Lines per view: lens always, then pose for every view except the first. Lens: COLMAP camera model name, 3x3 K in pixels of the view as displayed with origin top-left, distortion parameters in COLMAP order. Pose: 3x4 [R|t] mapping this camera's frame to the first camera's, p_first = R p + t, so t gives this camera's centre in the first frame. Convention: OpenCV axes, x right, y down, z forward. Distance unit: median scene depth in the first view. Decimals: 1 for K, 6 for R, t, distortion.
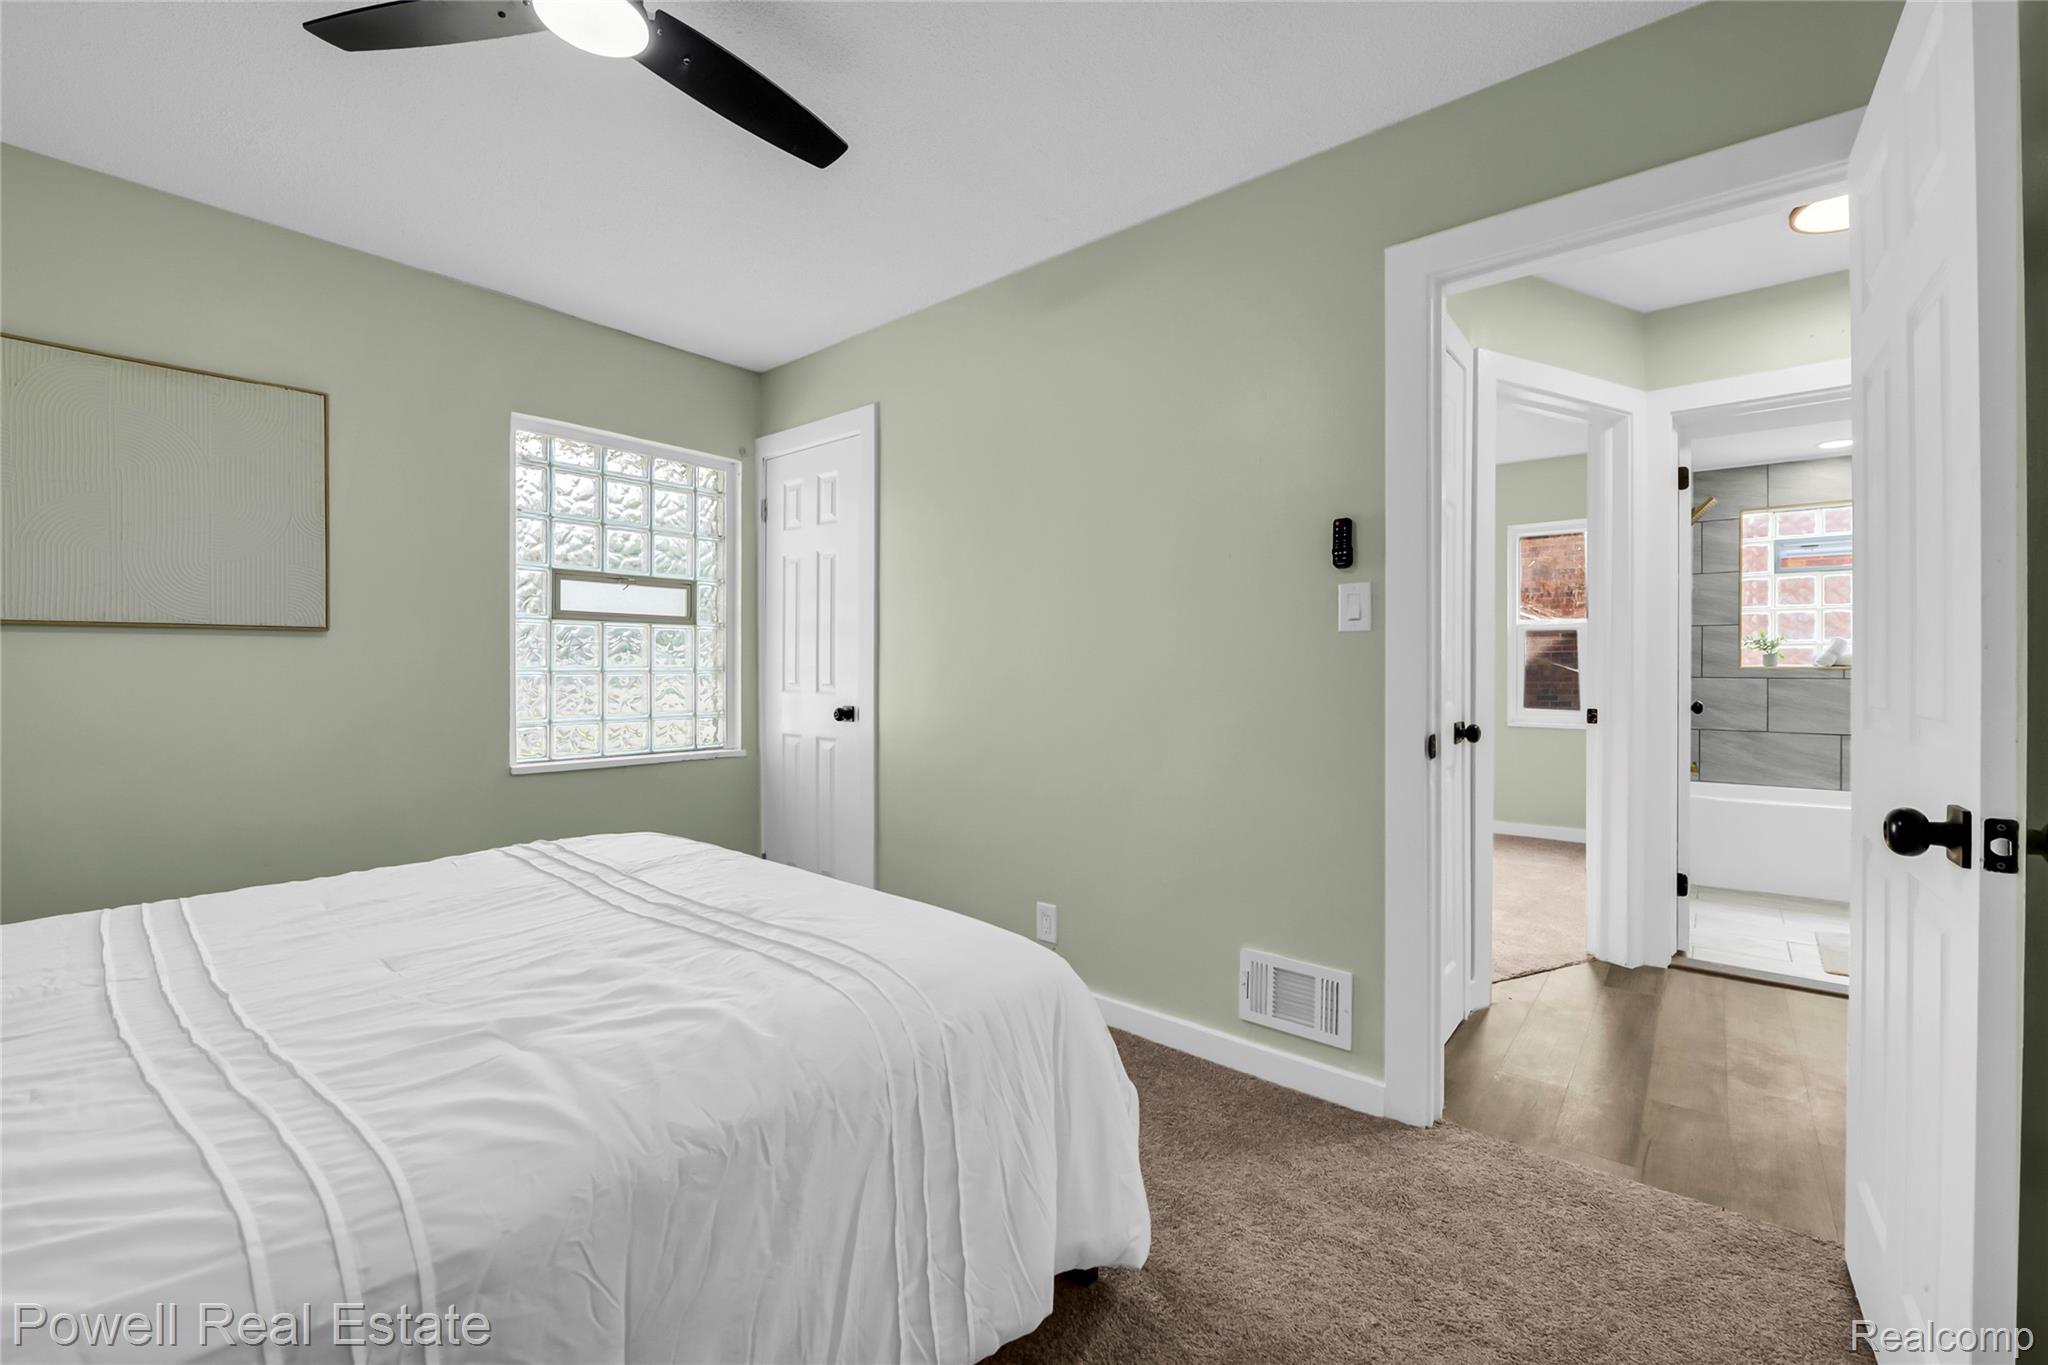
lens RADIAL K [[828.2, 0, 1022.3], [0, 828.2, 661.9], [0, 0, 1]] dist [-0.003263, -0.000012]
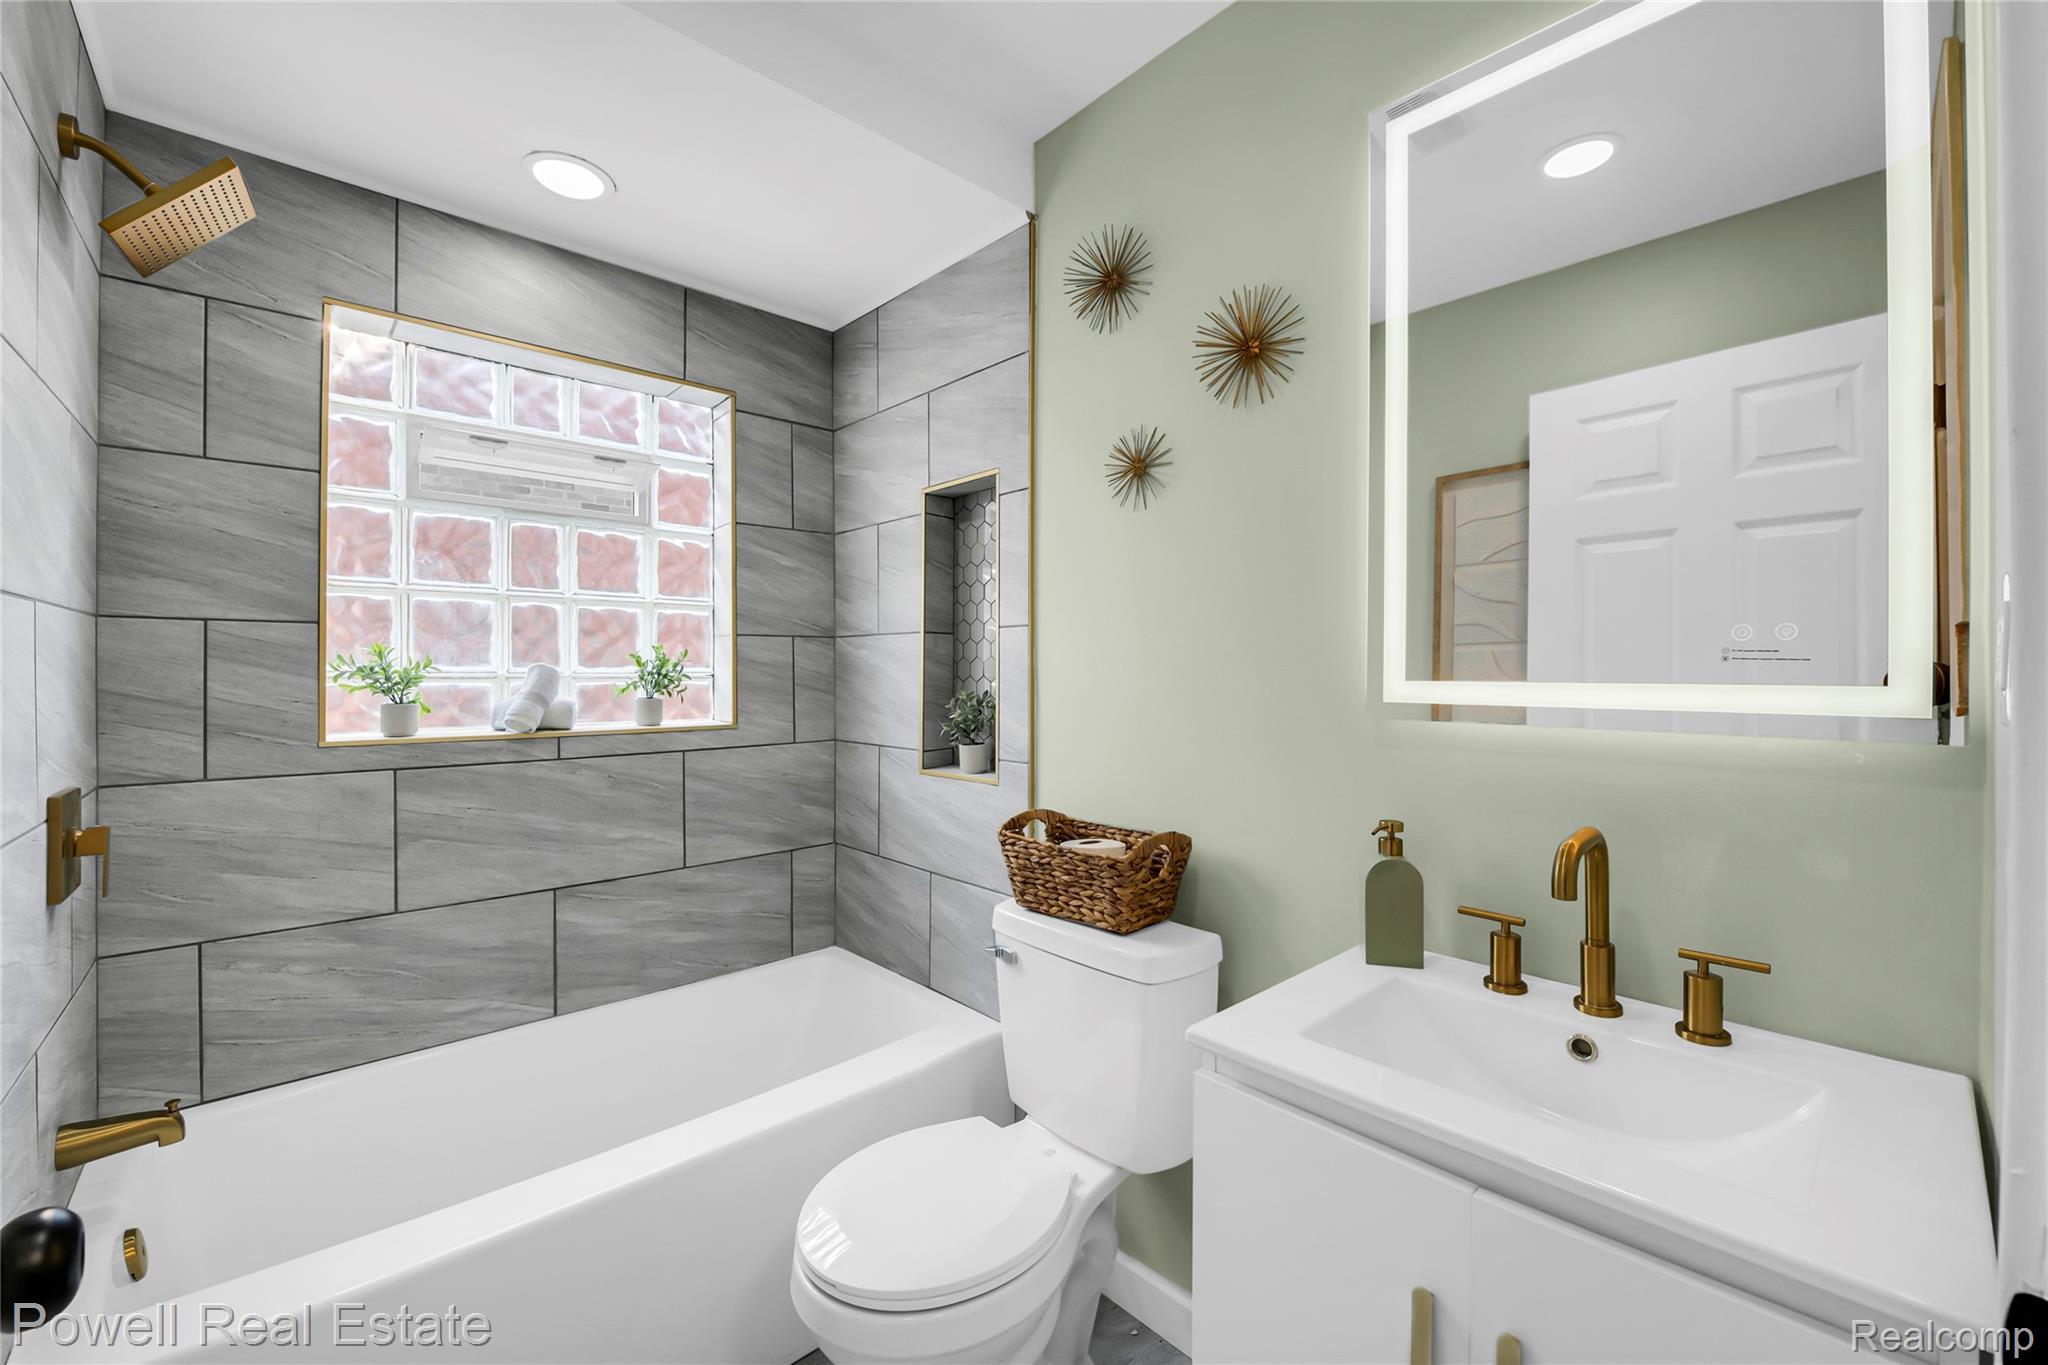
lens RADIAL K [[828.2, 0, 1018.1], [0, 828.2, 666.9], [0, 0, 1]] dist [-0.003263, -0.000012]
pose [[0.130084, 0.000919, 0.991503, 0.559308], [-0.001729, 0.999998, -0.000700, -0.026574], [-0.991501, -0.001623, 0.130085, 0.661845]]
